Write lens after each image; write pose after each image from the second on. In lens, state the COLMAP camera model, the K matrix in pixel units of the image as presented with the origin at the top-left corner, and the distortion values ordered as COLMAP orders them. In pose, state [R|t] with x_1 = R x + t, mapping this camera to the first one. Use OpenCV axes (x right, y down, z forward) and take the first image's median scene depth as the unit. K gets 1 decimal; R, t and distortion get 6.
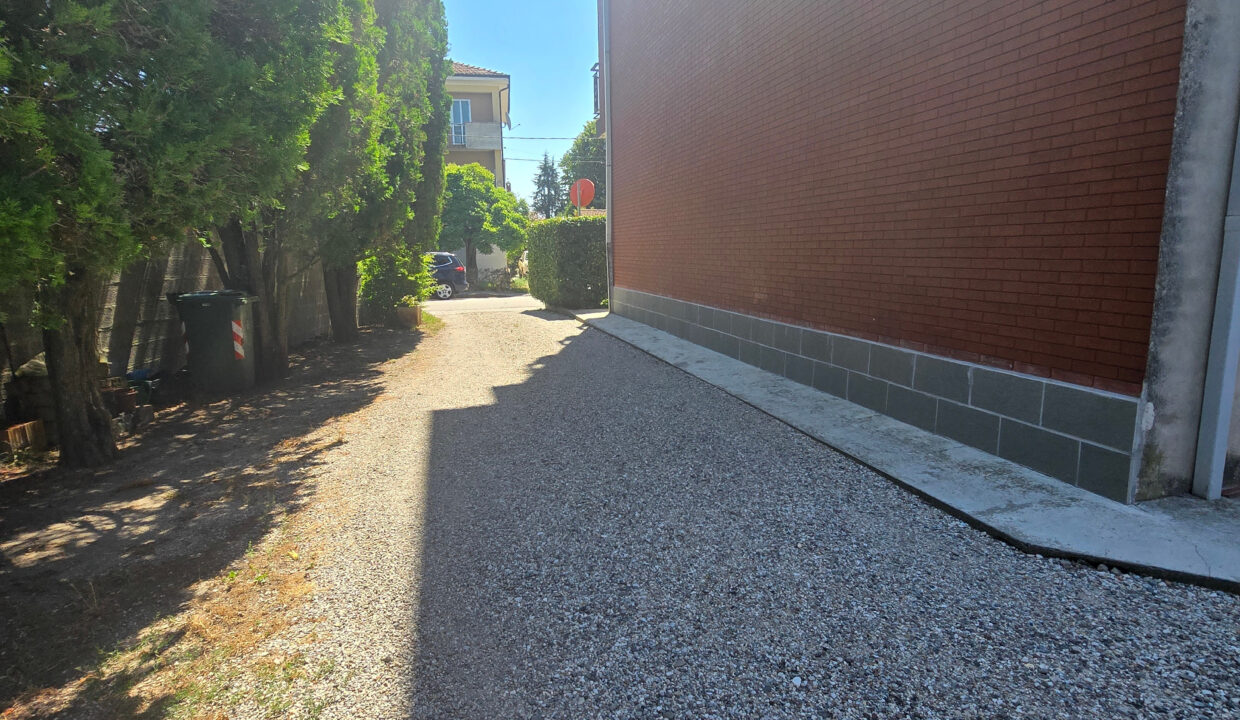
lens RADIAL K [[692.9, 0, 620.0], [0, 692.9, 360.0], [0, 0, 1]] dist [-0.004791, -0.001879]
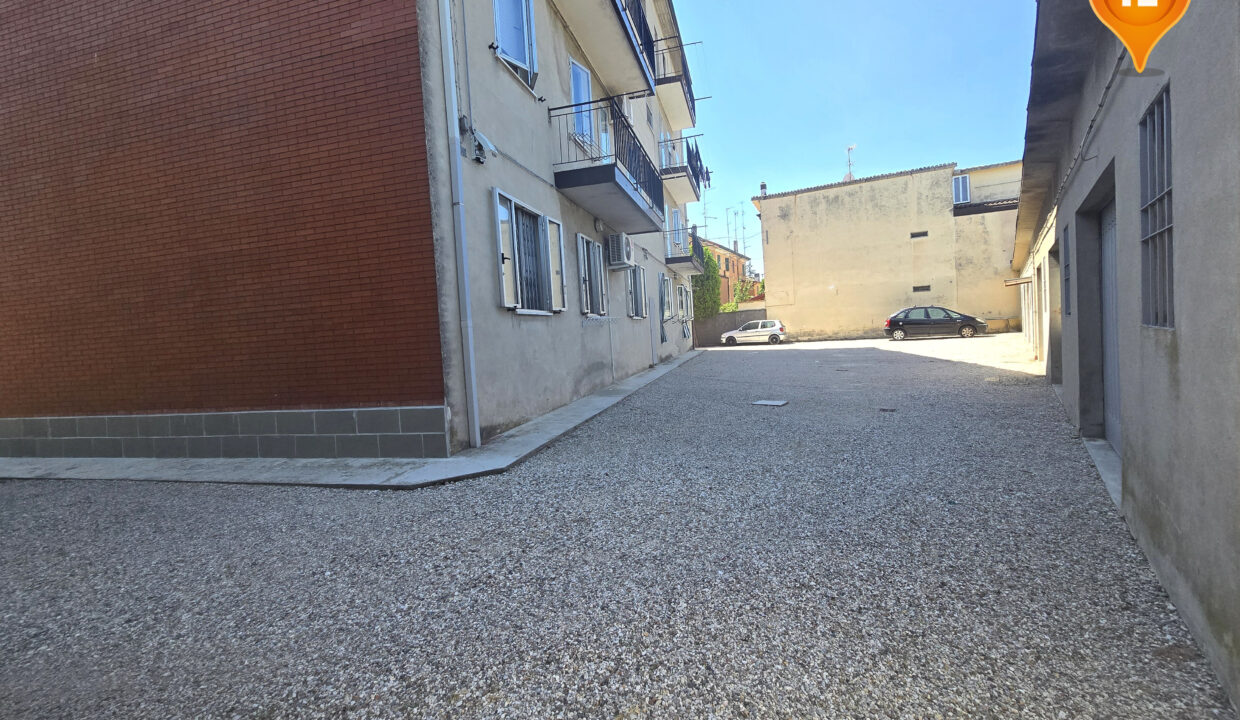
lens RADIAL K [[515.9, 0, 620.0], [0, 515.9, 360.0], [0, 0, 1]] dist [0.014907, -0.000145]
pose [[0.505689, -0.065598, 0.860218, -0.326489], [0.193840, 0.980250, -0.039200, 0.084234], [-0.840657, 0.186568, 0.508417, -0.283106]]
